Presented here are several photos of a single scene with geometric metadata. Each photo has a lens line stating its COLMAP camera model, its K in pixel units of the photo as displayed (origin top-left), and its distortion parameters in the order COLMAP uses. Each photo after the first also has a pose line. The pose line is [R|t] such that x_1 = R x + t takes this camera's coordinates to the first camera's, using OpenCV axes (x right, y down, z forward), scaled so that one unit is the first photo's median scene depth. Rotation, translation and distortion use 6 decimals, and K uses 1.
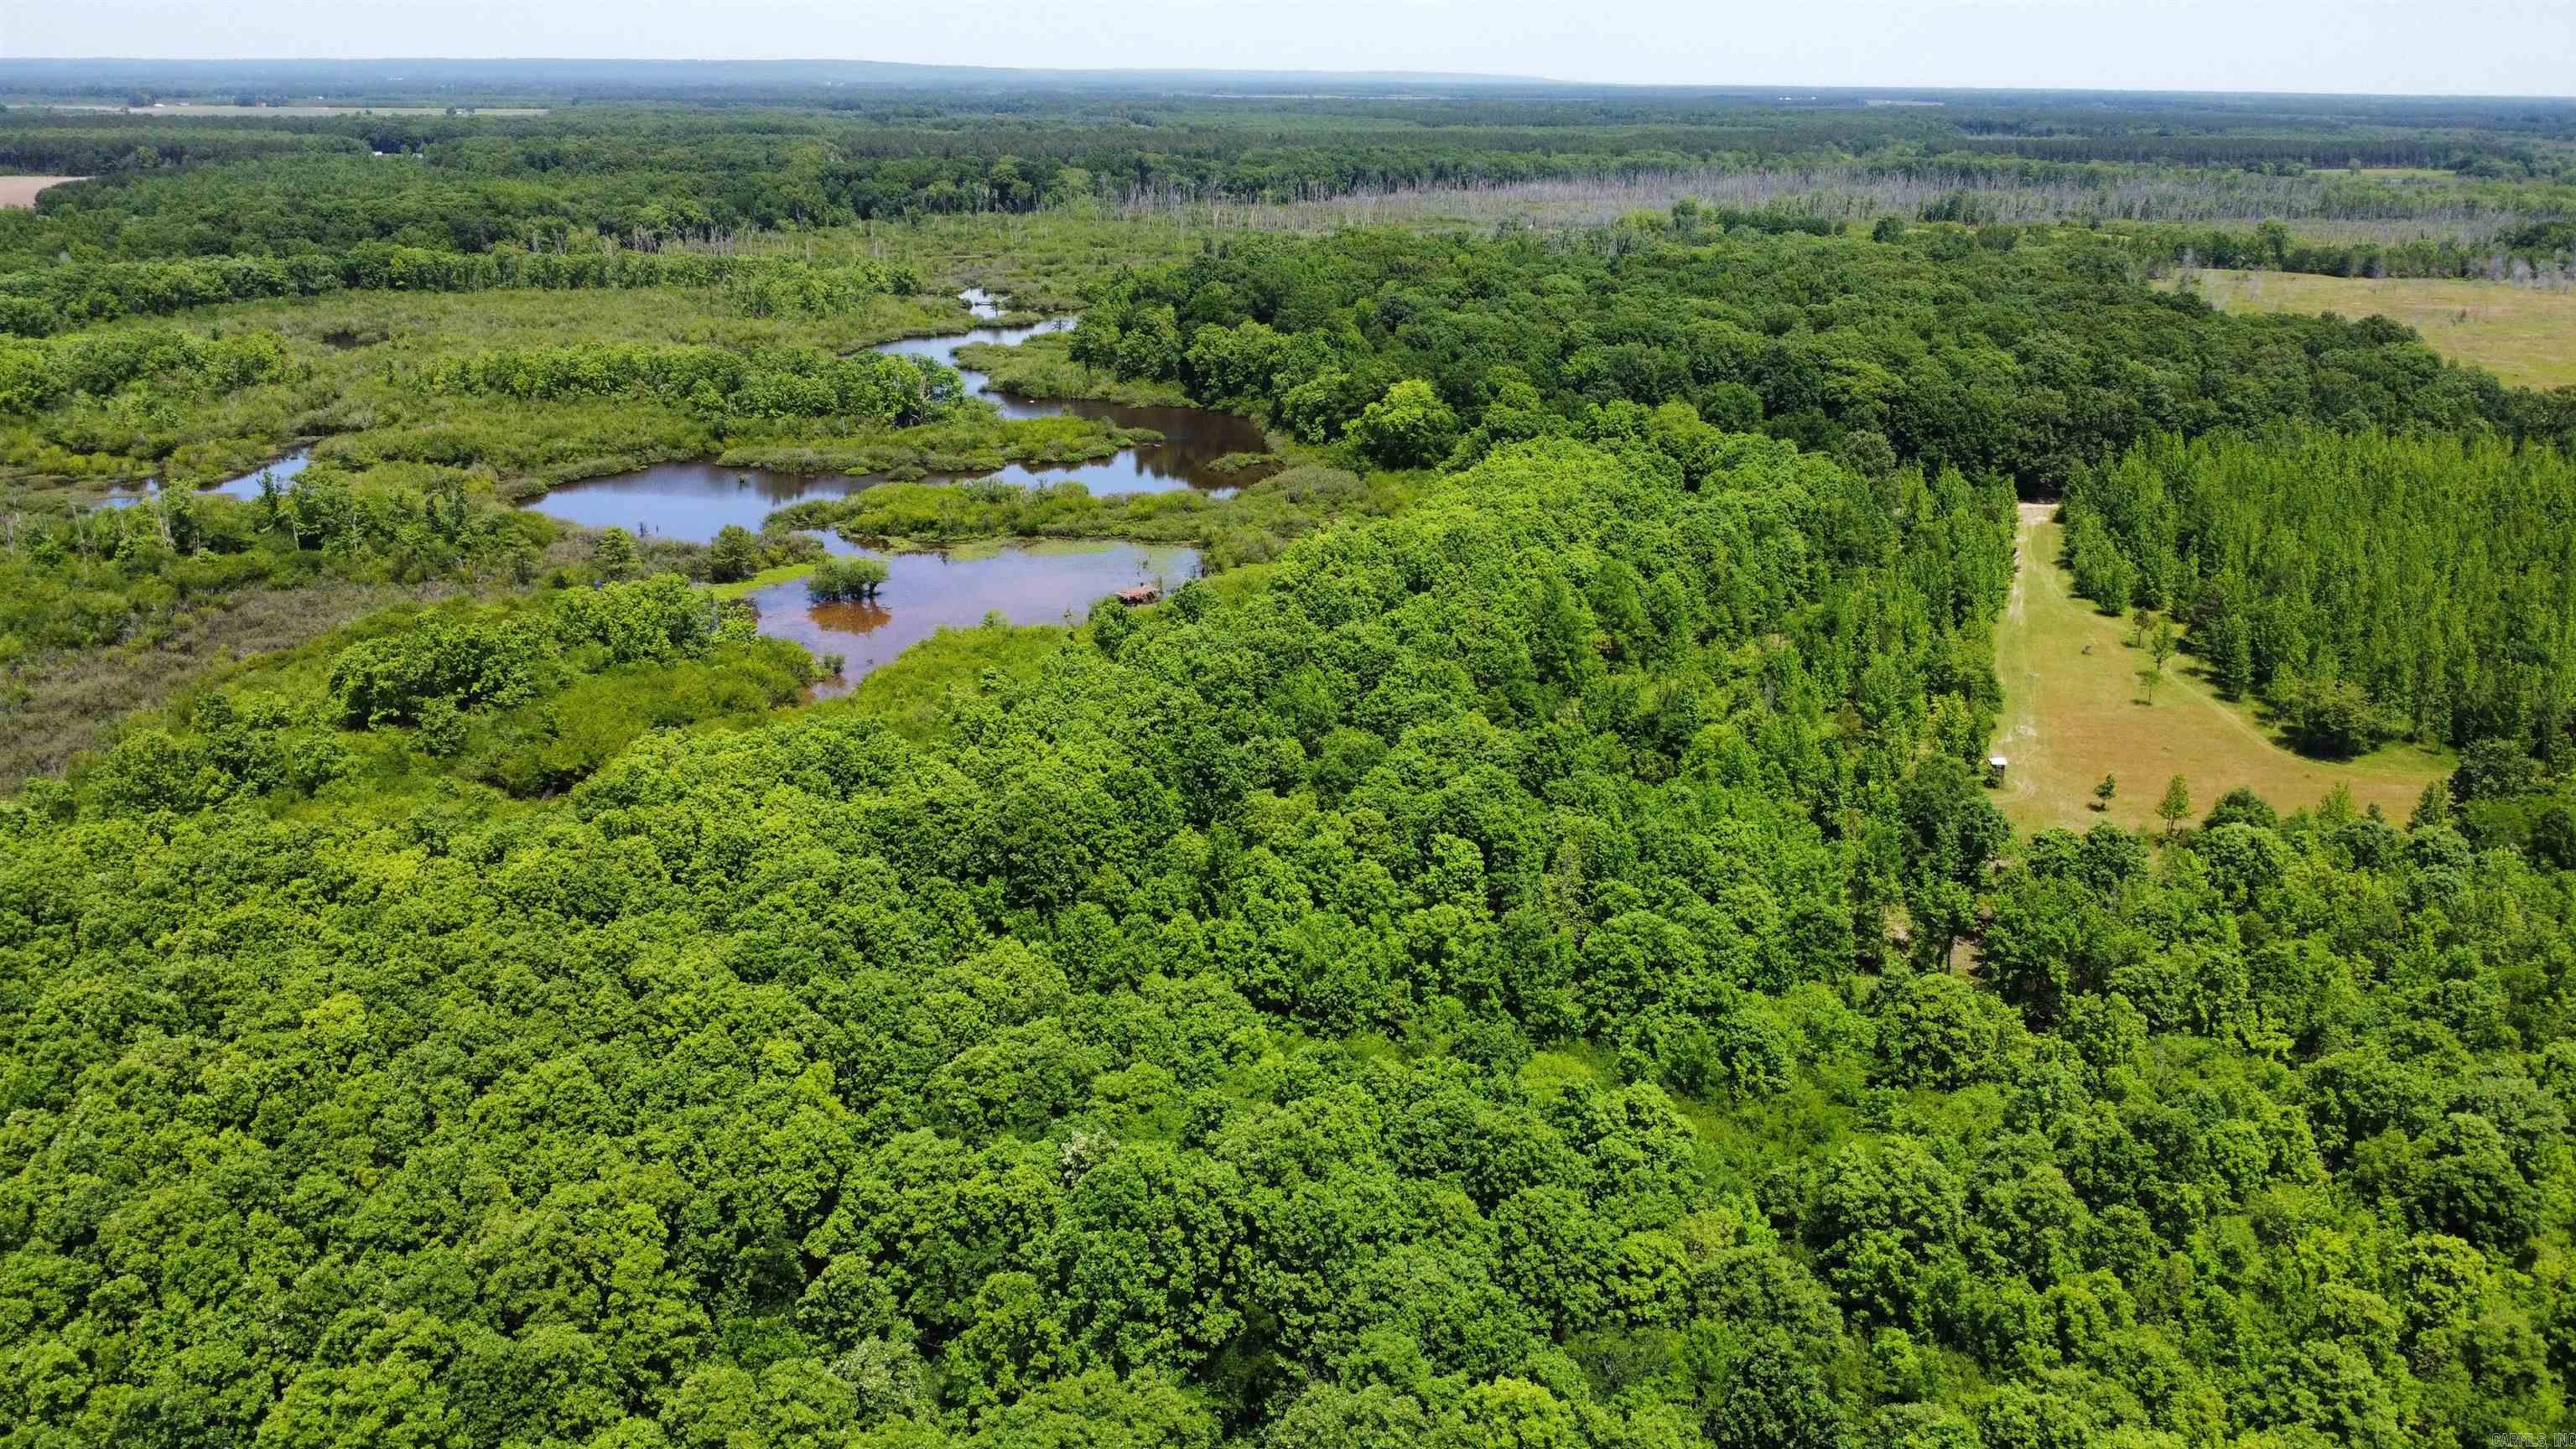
lens RADIAL K [[1923.0, 0, 1265.1], [0, 1923.0, 711.9], [0, 0, 1]] dist [0.002566, -0.008709]
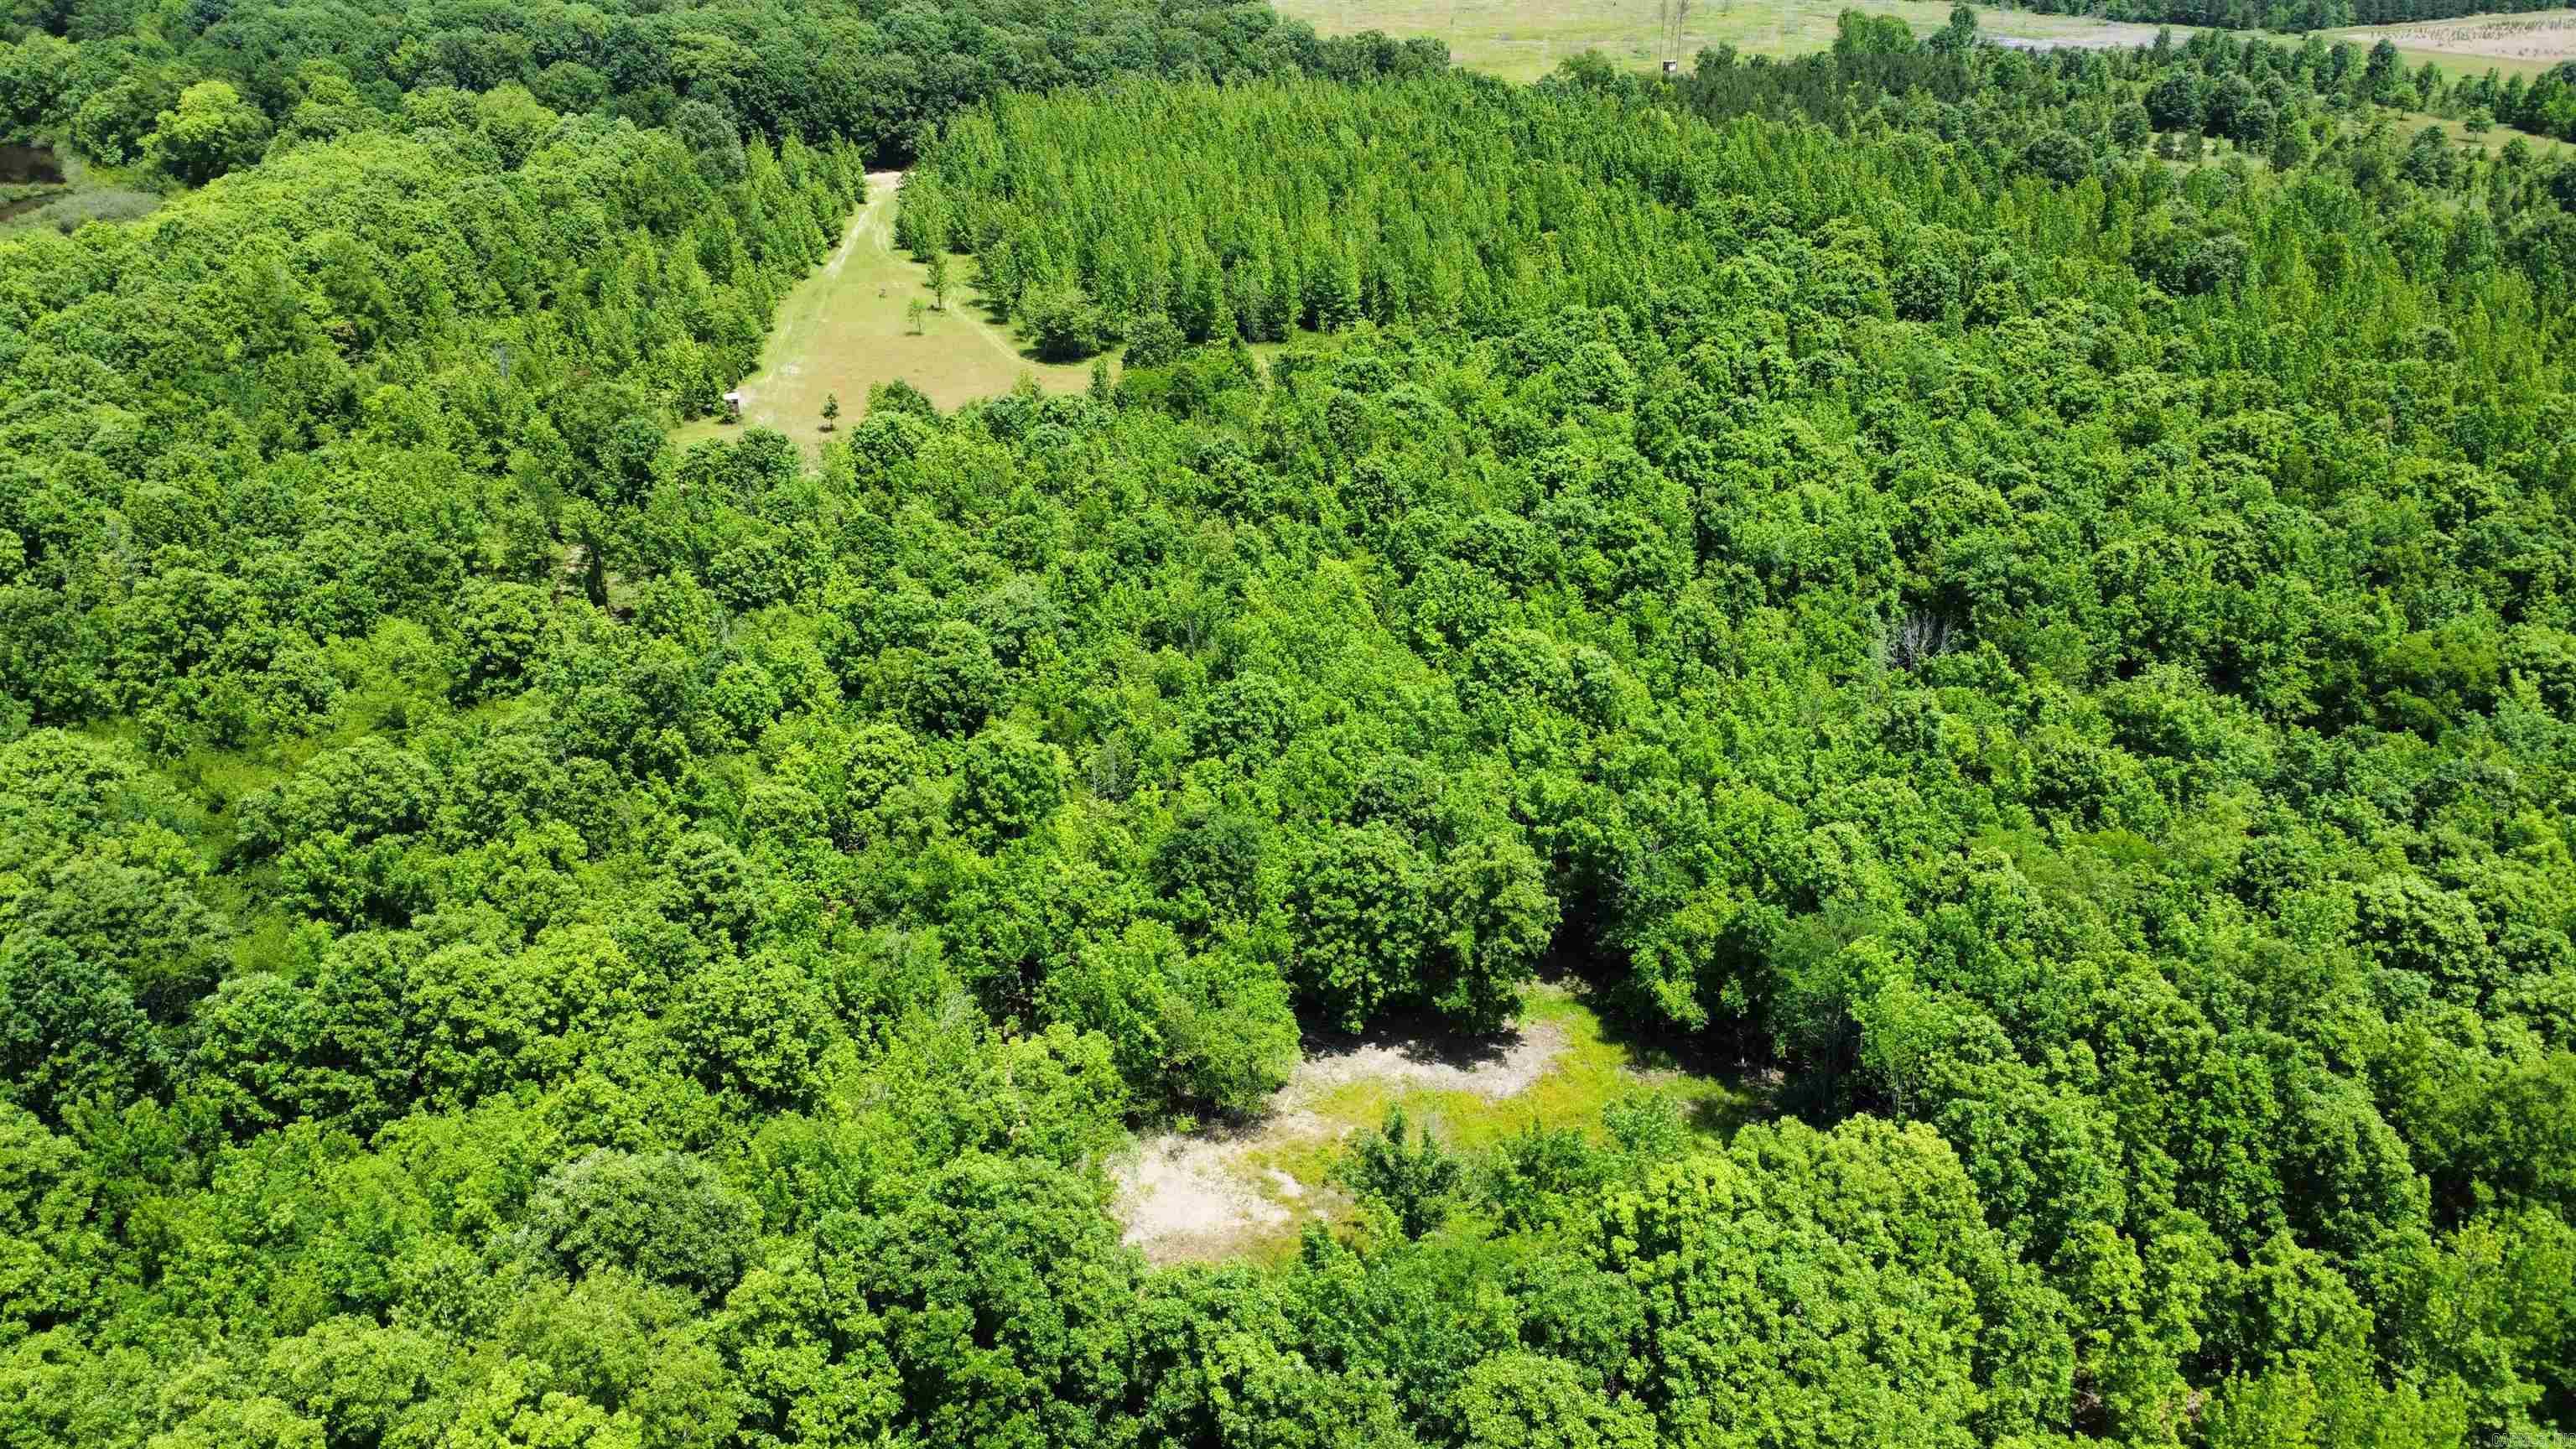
lens RADIAL K [[1923.0, 0, 1265.1], [0, 1923.0, 711.9], [0, 0, 1]] dist [0.002566, -0.008709]
pose [[0.905524, -0.176664, 0.385767, 0.242967], [0.128911, 0.980767, 0.146551, 0.083794], [-0.404238, -0.082976, 0.910882, -0.032886]]
